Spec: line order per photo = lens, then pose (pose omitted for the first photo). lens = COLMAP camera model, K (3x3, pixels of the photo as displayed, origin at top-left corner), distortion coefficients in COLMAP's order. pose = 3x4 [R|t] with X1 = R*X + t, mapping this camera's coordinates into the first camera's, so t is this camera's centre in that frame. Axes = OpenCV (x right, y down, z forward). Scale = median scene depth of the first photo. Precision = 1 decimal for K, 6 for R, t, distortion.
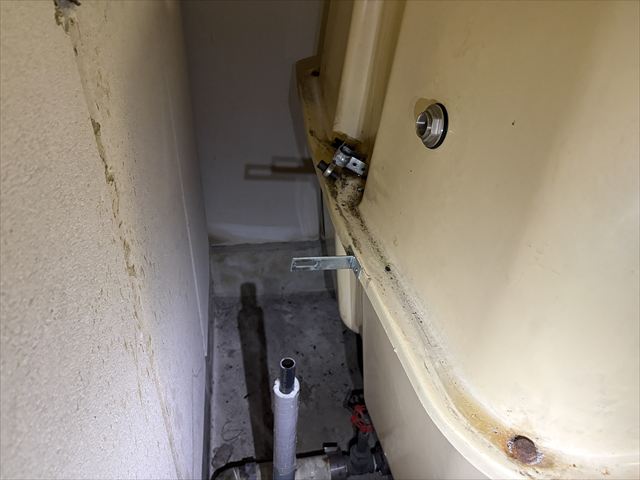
lens RADIAL K [[487.2, 0, 320.0], [0, 487.2, 240.0], [0, 0, 1]] dist [0.061596, -0.076904]
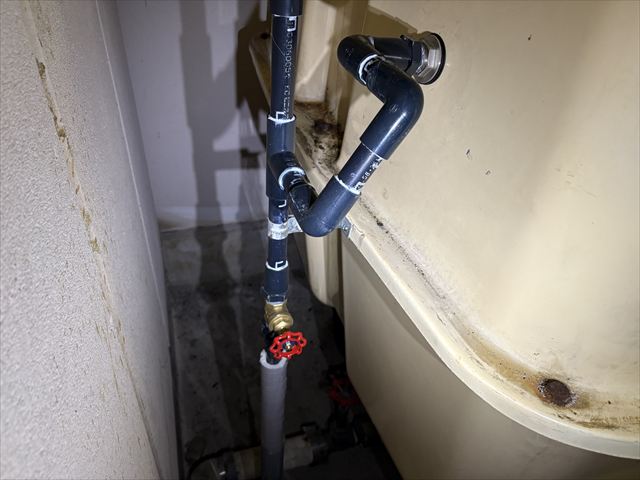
lens RADIAL K [[487.2, 0, 320.0], [0, 487.2, 240.0], [0, 0, 1]] dist [0.061596, -0.076904]
pose [[0.990452, -0.077856, 0.113772, -0.082621], [0.074492, 0.996658, 0.033533, 0.050899], [-0.116002, -0.024738, 0.992941, 0.091214]]
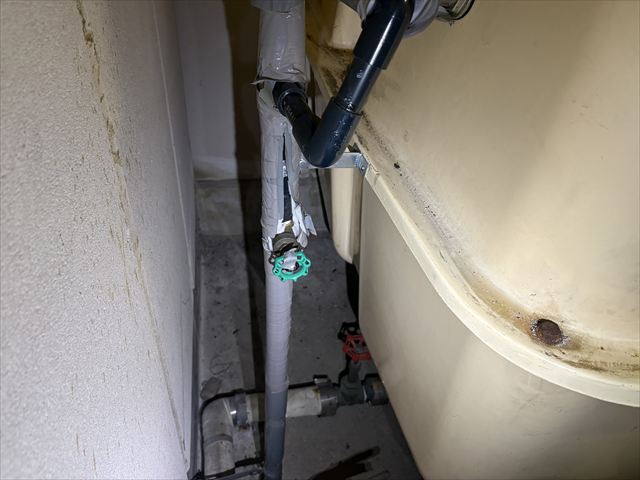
lens RADIAL K [[486.5, 0, 324.2], [0, 486.5, 239.2], [0, 0, 1]] dist [0.063135, -0.072541]
pose [[0.998974, 0.010548, 0.044048, -0.038939], [-0.014029, 0.996738, 0.079477, 0.127833], [-0.043066, -0.080013, 0.995863, 0.073293]]
